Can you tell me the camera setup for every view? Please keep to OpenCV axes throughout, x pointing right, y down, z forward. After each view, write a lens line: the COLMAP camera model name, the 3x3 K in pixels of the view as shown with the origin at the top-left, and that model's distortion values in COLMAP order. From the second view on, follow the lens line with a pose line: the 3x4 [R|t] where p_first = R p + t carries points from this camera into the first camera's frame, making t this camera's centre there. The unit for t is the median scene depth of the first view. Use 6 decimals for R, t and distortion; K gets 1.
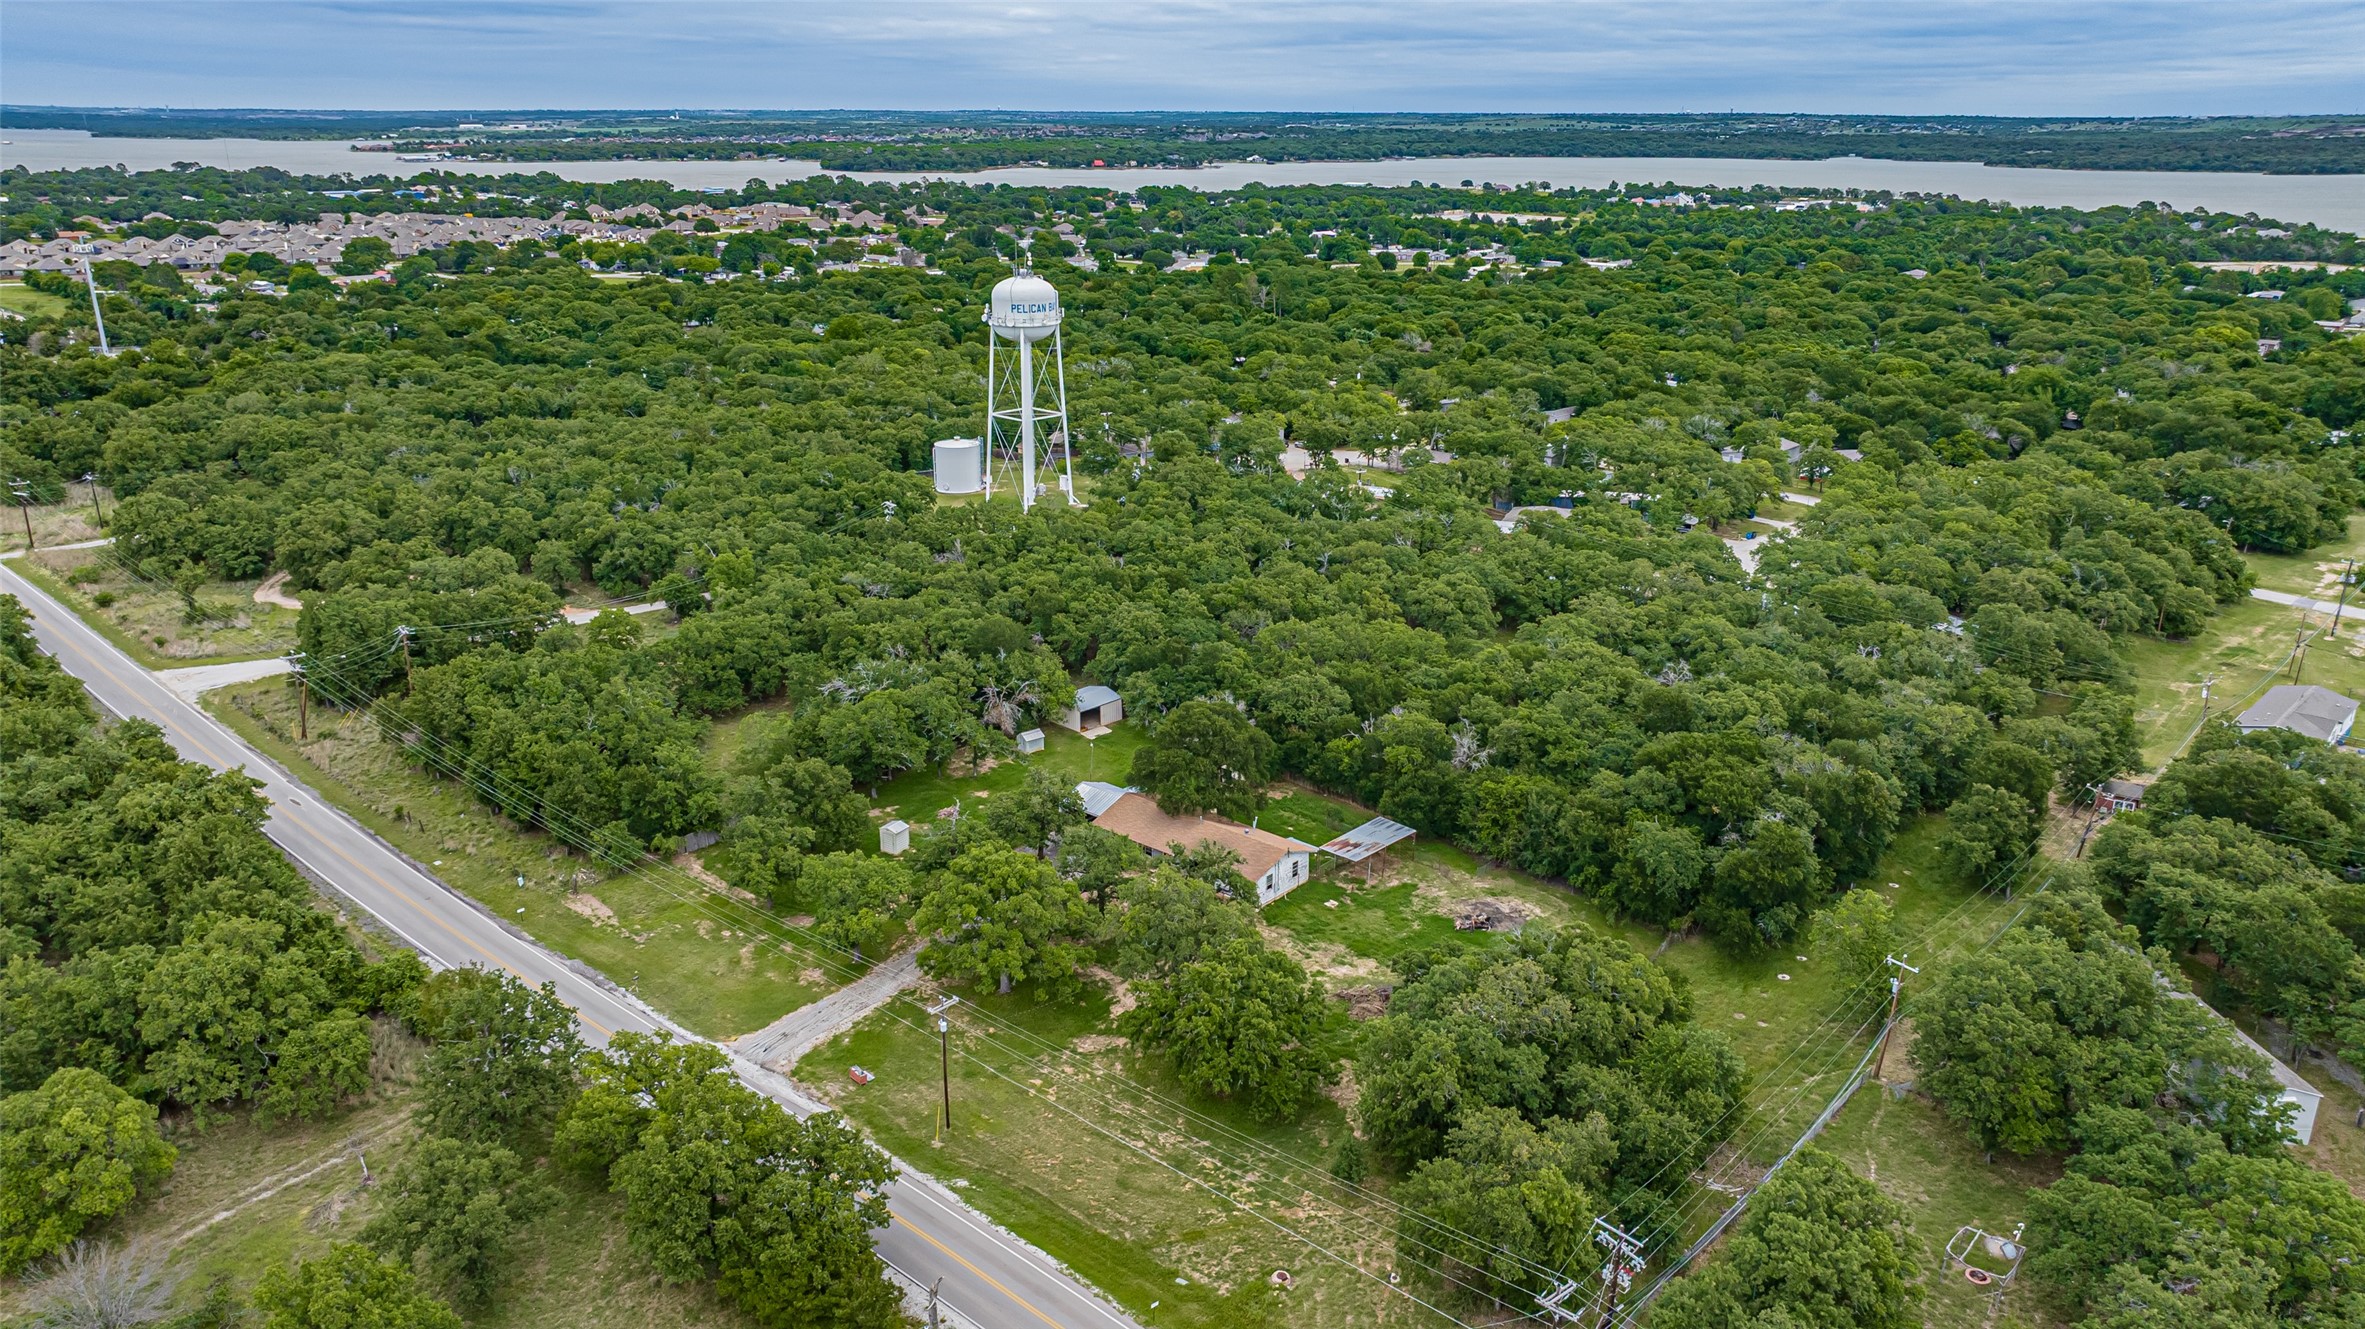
lens RADIAL K [[1628.3, 0, 1182.5], [0, 1628.3, 664.5], [0, 0, 1]] dist [-0.044246, 0.032696]
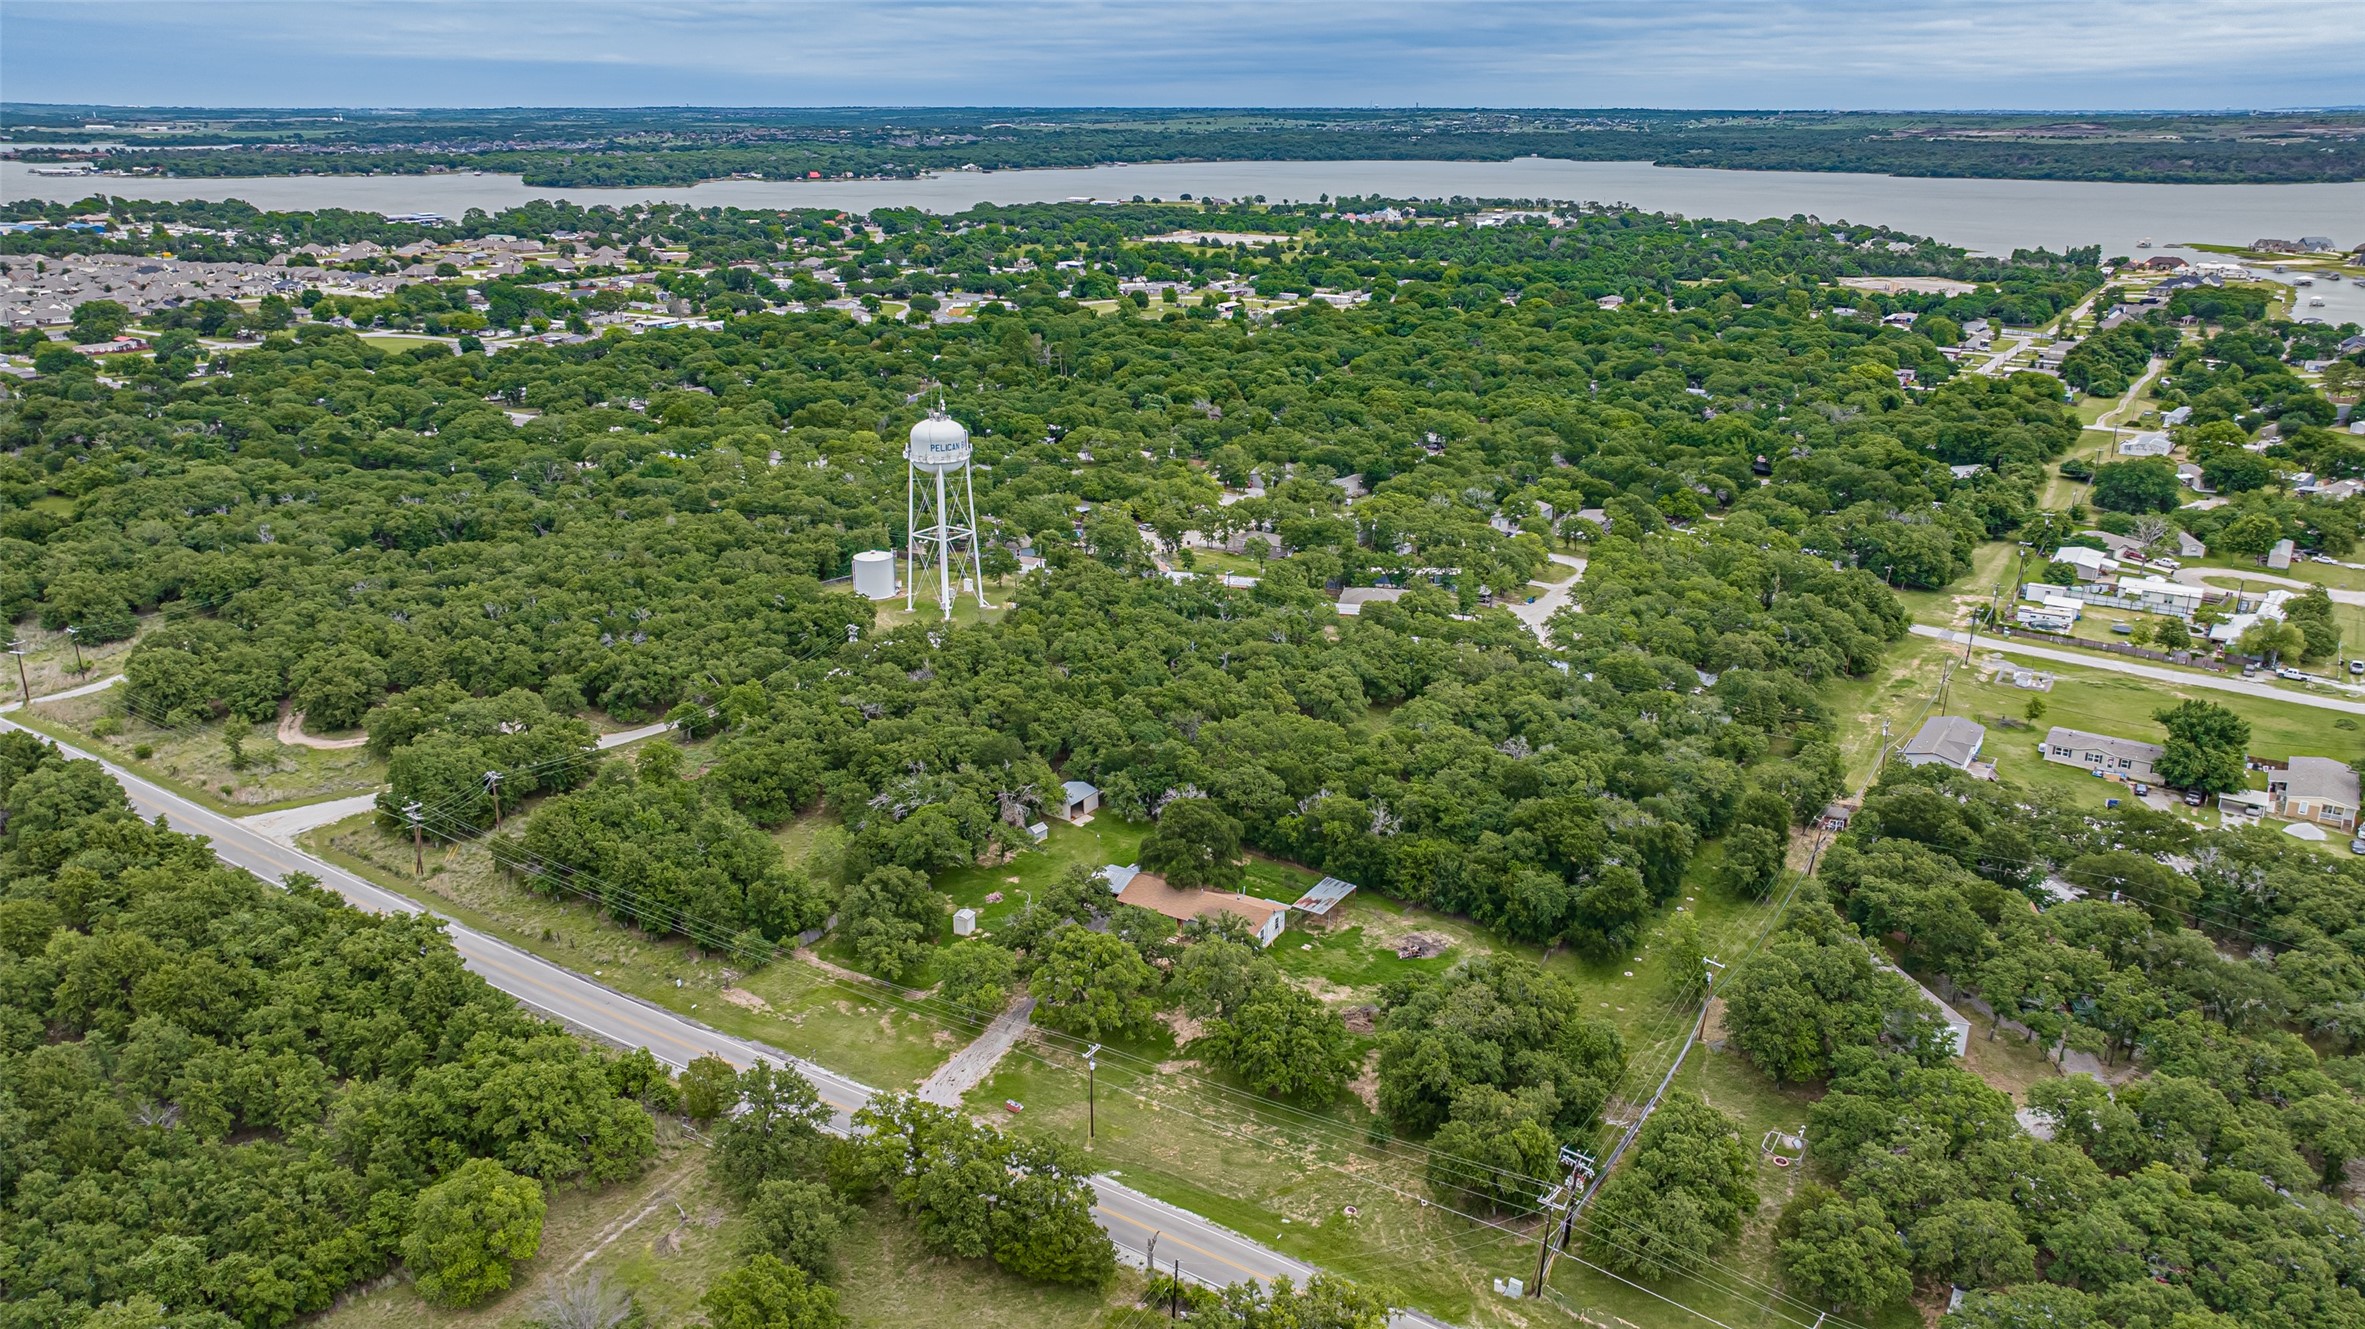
lens RADIAL K [[1606.2, 0, 1178.9], [0, 1606.2, 671.0], [0, 0, 1]] dist [-0.025440, 0.002742]
pose [[0.985622, -0.058175, 0.158634, -0.175296], [0.057269, 0.998306, 0.010285, -0.085276], [-0.158964, -0.001052, 0.987284, -0.257568]]
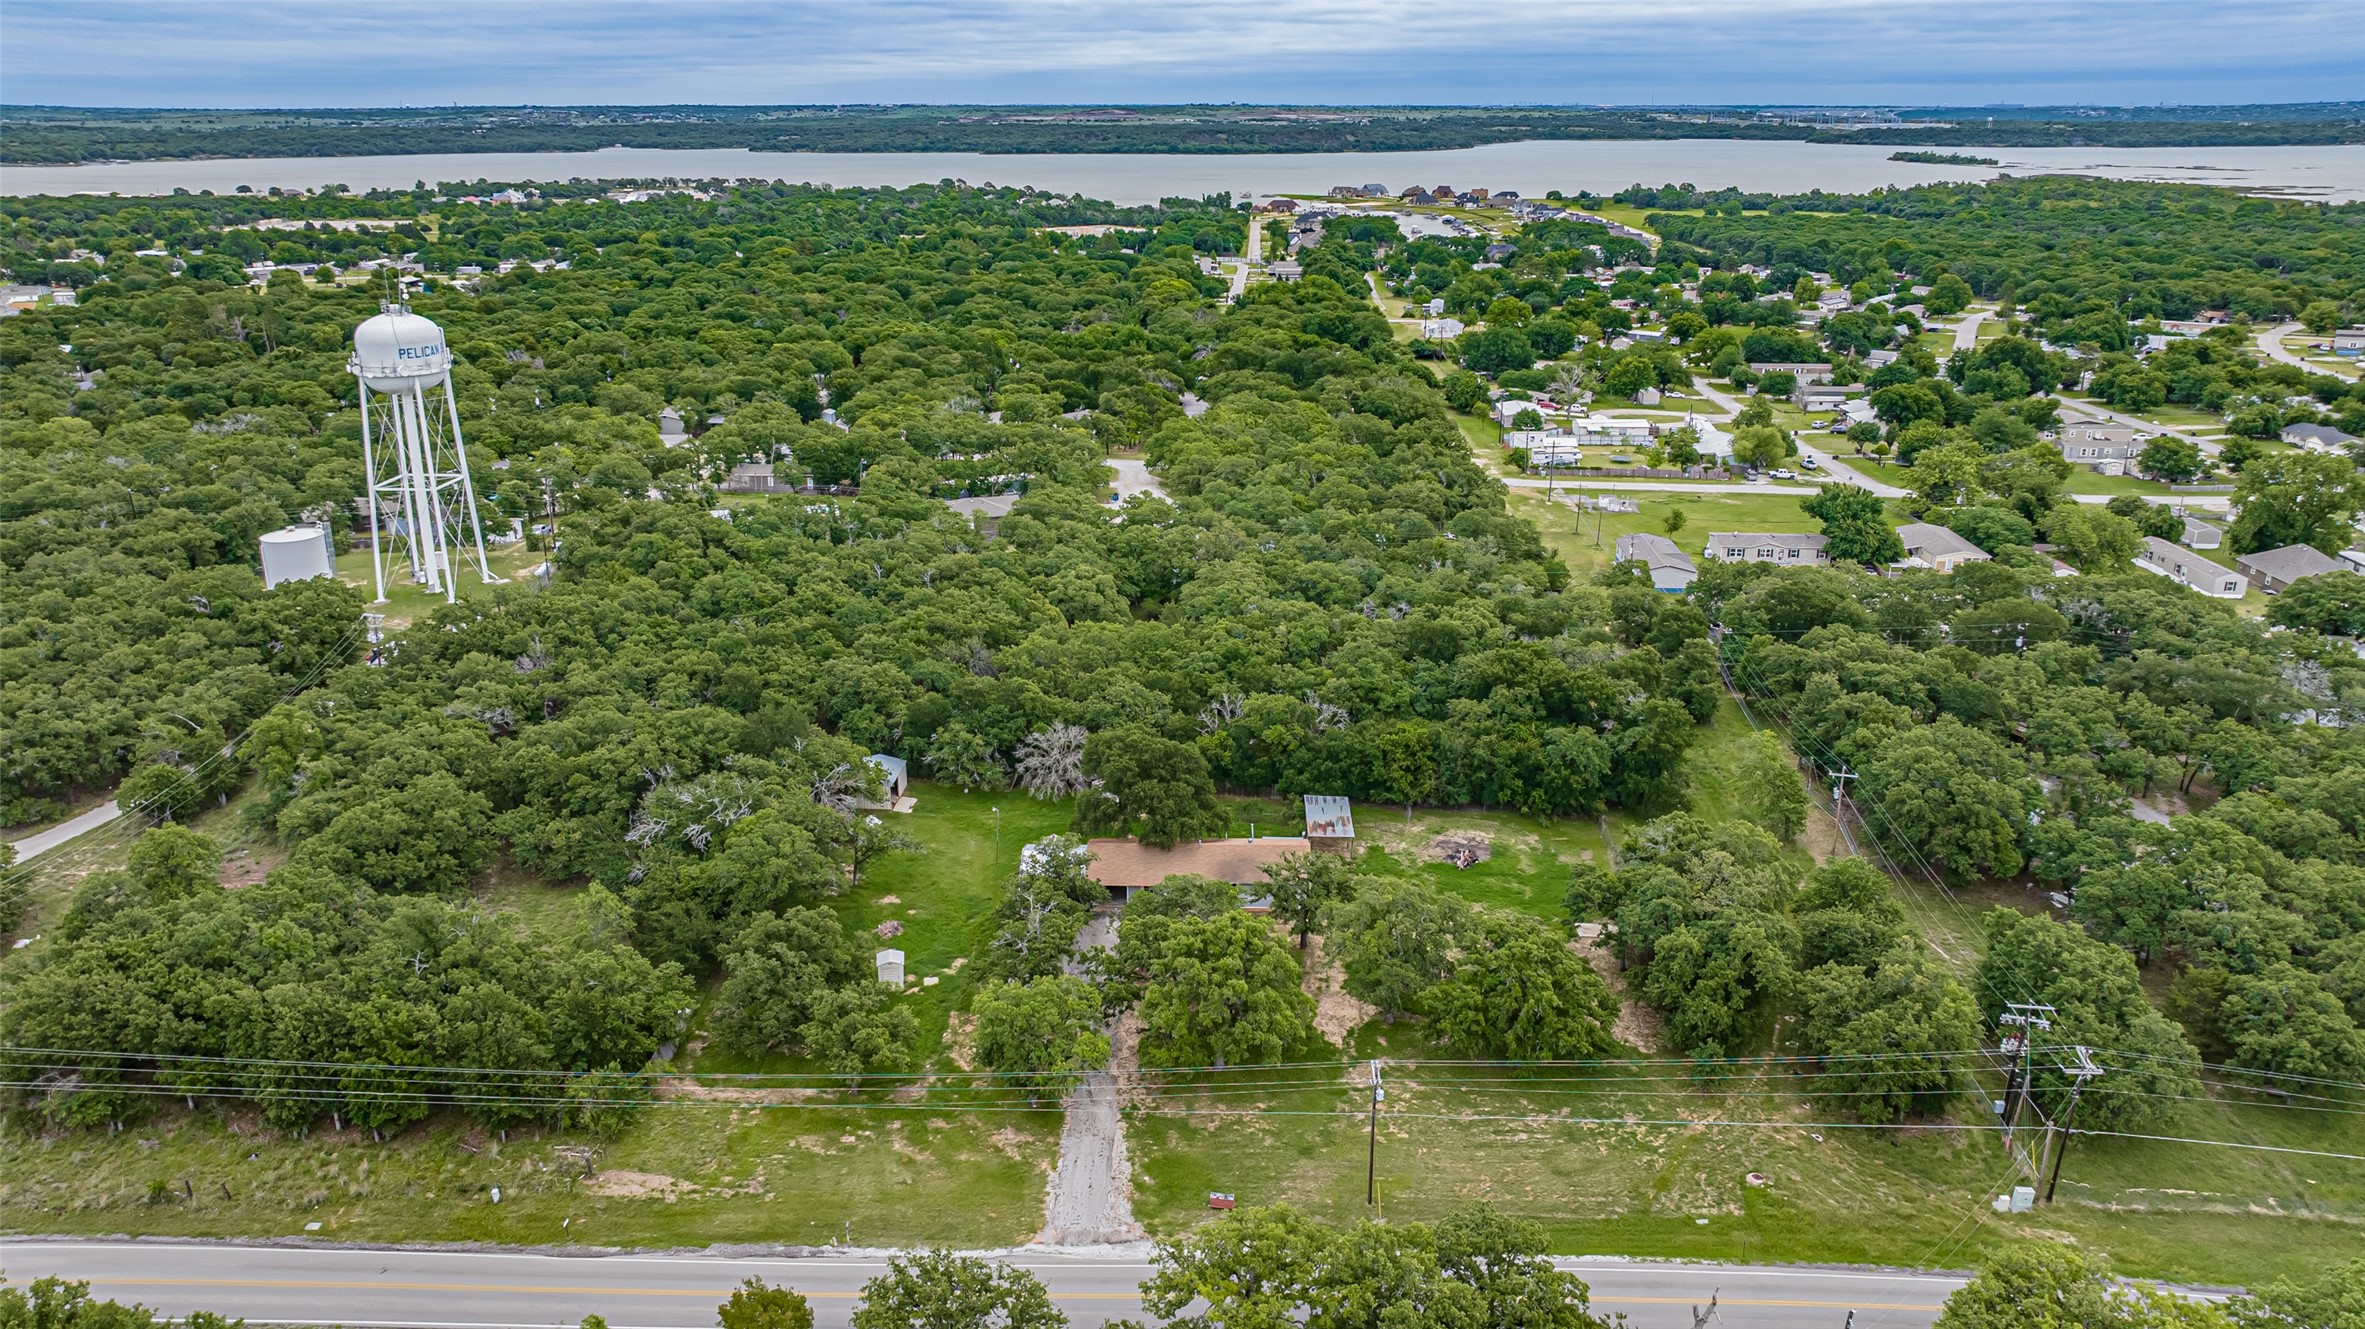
lens RADIAL K [[1628.3, 0, 1182.5], [0, 1628.3, 664.5], [0, 0, 1]] dist [-0.044246, 0.032696]
pose [[0.762325, -0.211679, 0.611598, -0.475913], [0.208884, 0.974900, 0.077057, -0.071124], [-0.612558, 0.069011, 0.787407, 0.205194]]
